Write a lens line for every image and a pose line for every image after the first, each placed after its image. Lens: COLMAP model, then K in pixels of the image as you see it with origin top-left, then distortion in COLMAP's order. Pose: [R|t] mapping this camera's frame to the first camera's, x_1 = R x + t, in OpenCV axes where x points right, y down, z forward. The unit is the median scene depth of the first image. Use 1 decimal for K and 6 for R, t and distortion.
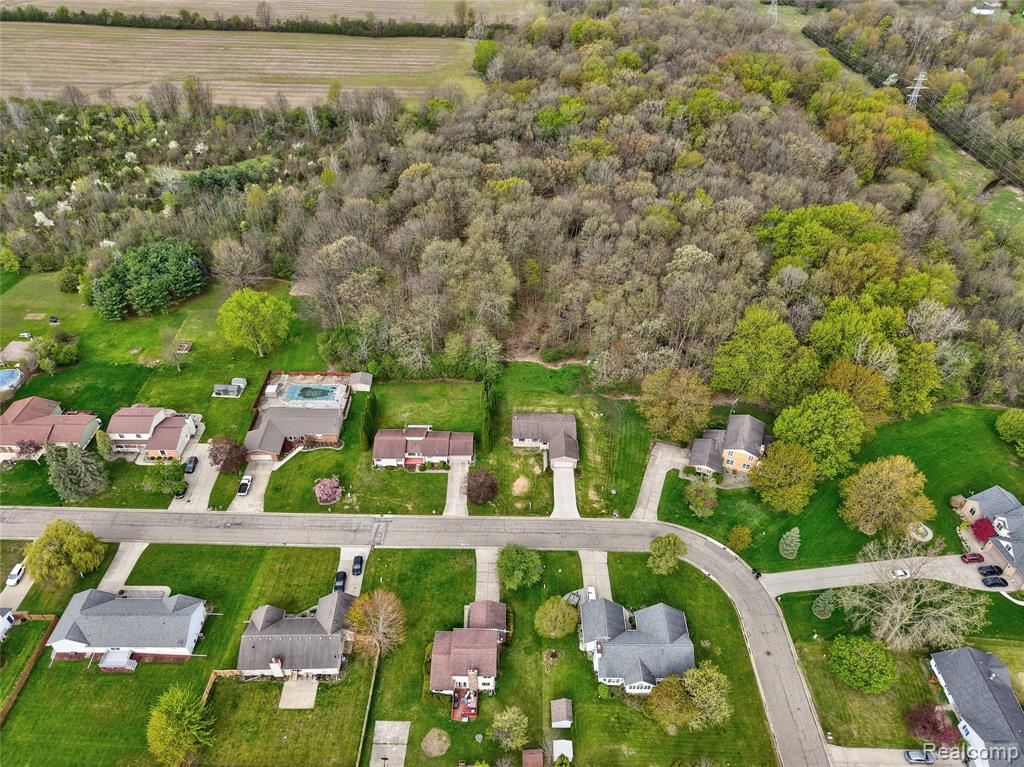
lens RADIAL K [[684.0, 0, 512.0], [0, 684.0, 383.5], [0, 0, 1]] dist [0.037098, -0.049198]
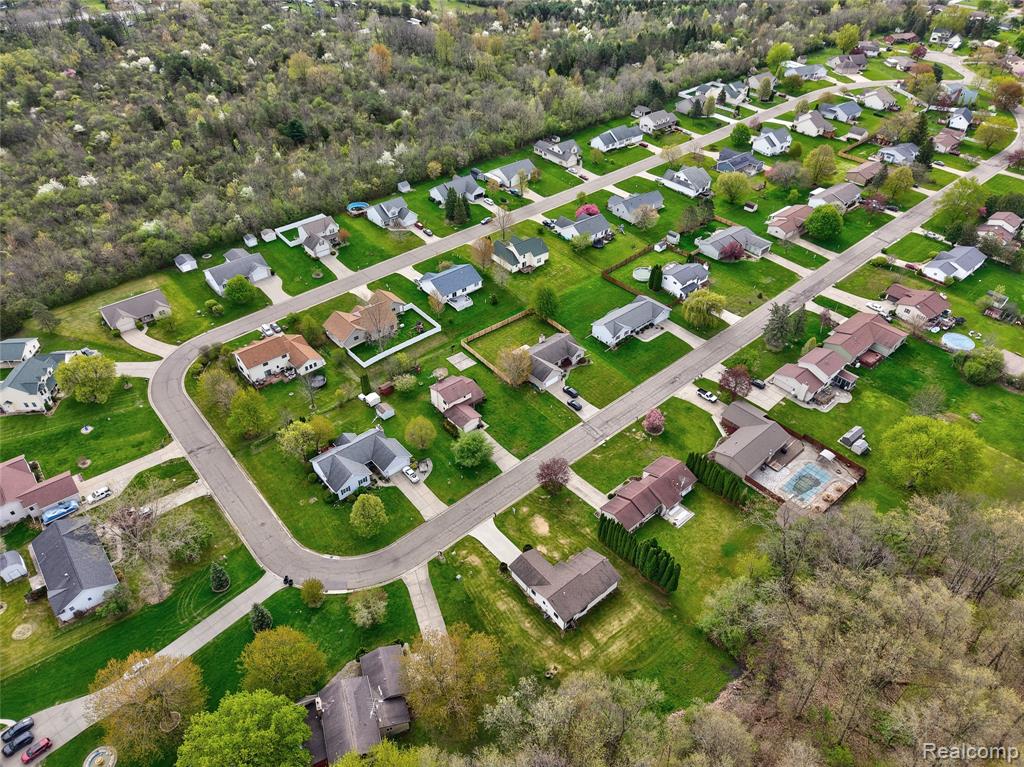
lens RADIAL K [[684.0, 0, 512.0], [0, 684.0, 383.5], [0, 0, 1]] dist [0.037098, -0.049198]
pose [[-0.759698, 0.394278, -0.517112, 0.476080], [-0.426245, 0.298627, 0.853895, -0.735638], [0.491095, 0.869119, -0.058807, 0.904403]]
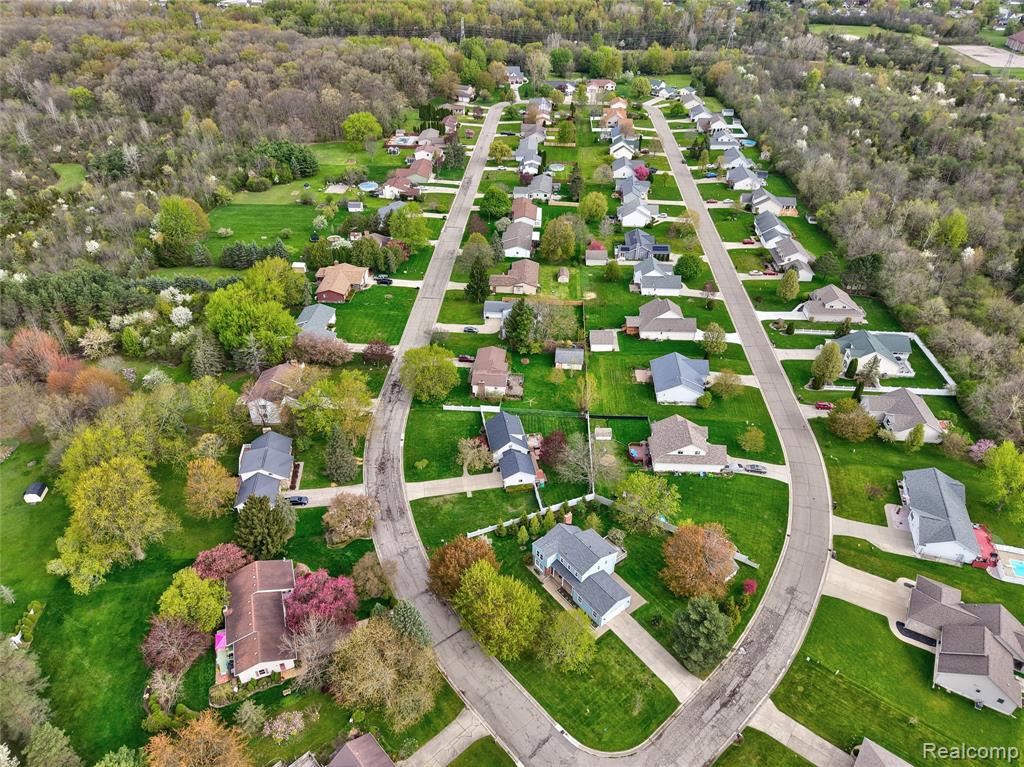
lens RADIAL K [[684.0, 0, 512.0], [0, 684.0, 383.5], [0, 0, 1]] dist [0.037098, -0.049198]
pose [[0.069673, -0.603239, 0.794512, -2.820933], [0.630205, 0.644006, 0.433702, -0.254791], [-0.773296, 0.470488, 0.425034, 0.240756]]
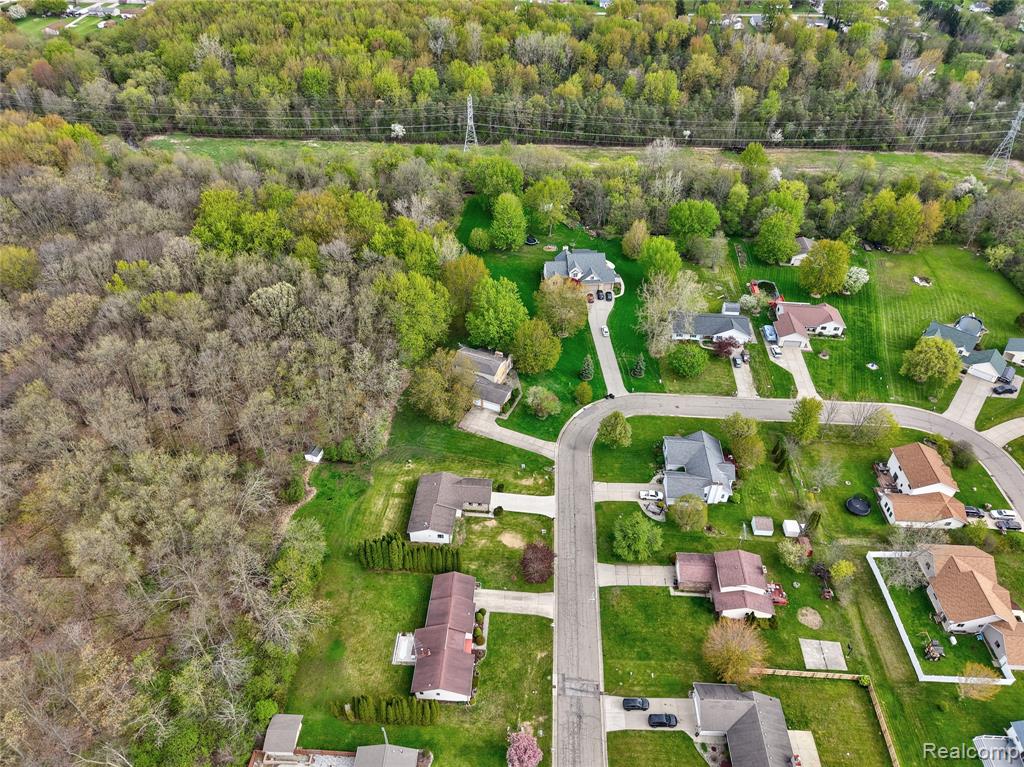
lens RADIAL K [[684.0, 0, 512.0], [0, 684.0, 383.5], [0, 0, 1]] dist [0.037098, -0.049198]
pose [[0.062168, -0.660804, 0.747979, -0.556587], [0.627418, 0.608707, 0.485616, -0.440946], [-0.776197, 0.439106, 0.452442, 0.518045]]
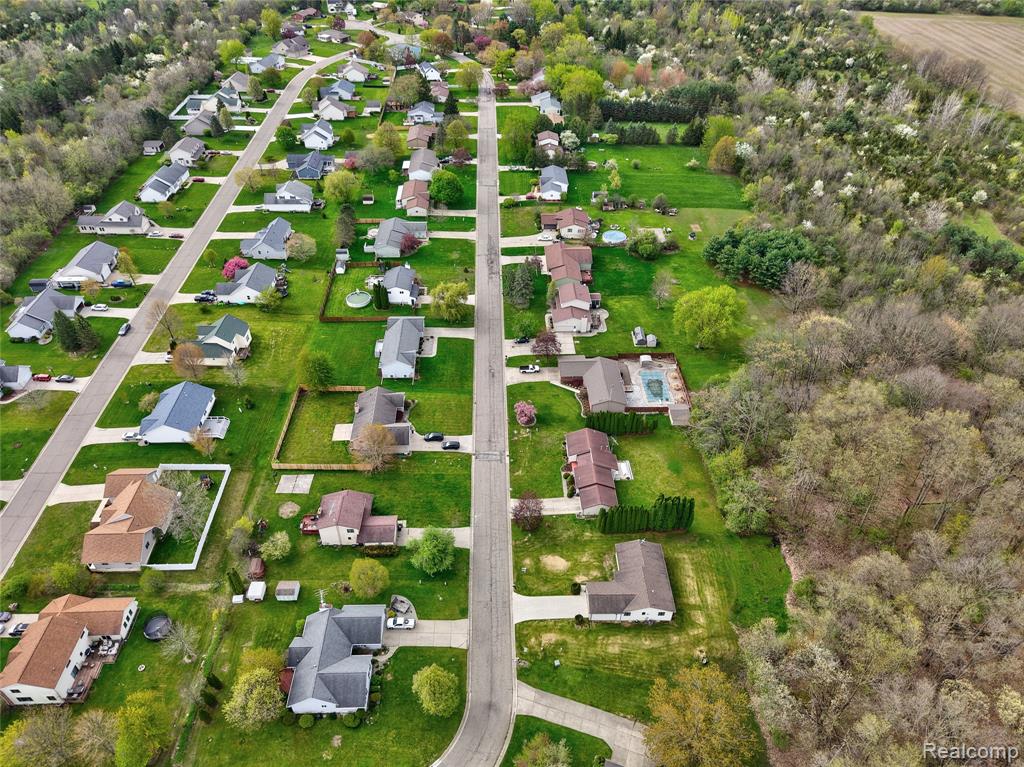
lens RADIAL K [[684.0, 0, 512.0], [0, 684.0, 383.5], [0, 0, 1]] dist [0.037098, -0.049198]
pose [[0.025721, 0.624371, -0.780705, 0.589040], [-0.638963, 0.610877, 0.467500, -0.393380], [0.768808, 0.486816, 0.414662, 0.493052]]
